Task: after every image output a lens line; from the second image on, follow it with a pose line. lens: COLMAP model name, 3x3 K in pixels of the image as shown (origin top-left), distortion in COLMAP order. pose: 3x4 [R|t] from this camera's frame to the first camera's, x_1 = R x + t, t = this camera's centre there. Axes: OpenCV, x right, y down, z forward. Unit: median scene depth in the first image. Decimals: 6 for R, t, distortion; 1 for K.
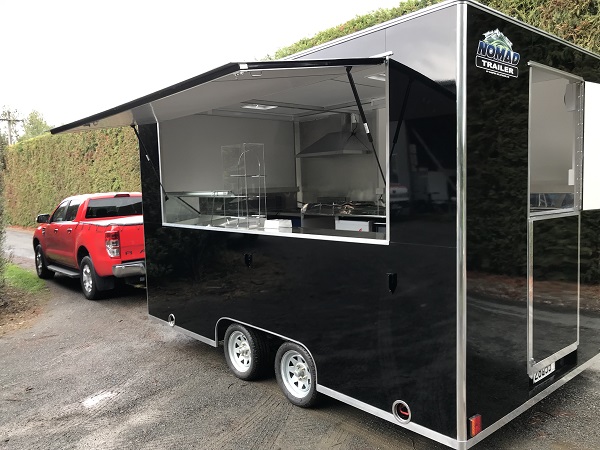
lens RADIAL K [[500.0, 0, 298.1], [0, 500.0, 223.1], [0, 0, 1]] dist [0.028367, -0.003575]
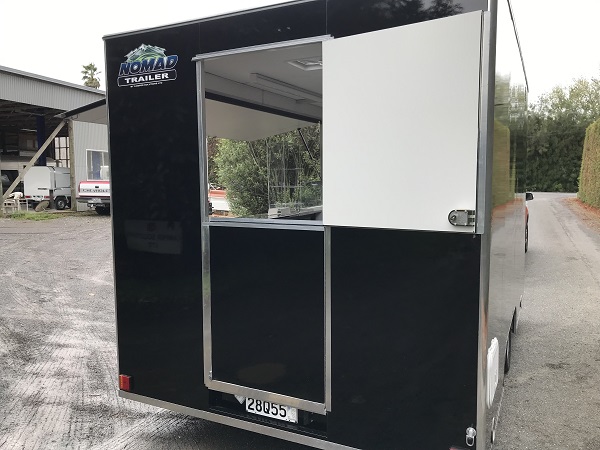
lens RADIAL K [[500.0, 0, 302.3], [0, 500.0, 225.3], [0, 0, 1]] dist [0.028367, -0.003575]
pose [[0.365111, 0.097964, -0.925795, 1.413369], [-0.062802, 0.994775, 0.080495, -0.092003], [0.928843, 0.028752, 0.369355, 0.834121]]
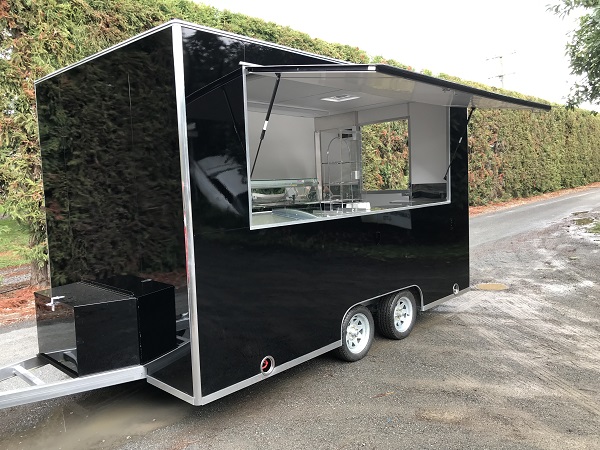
lens RADIAL K [[500.0, 0, 294.9], [0, 500.0, 226.9], [0, 0, 1]] dist [0.028367, -0.003575]
pose [[-0.094689, -0.088055, 0.991605, -1.572051], [0.090753, 0.991169, 0.096682, -0.098966], [-0.991362, 0.099146, -0.085862, 1.698320]]
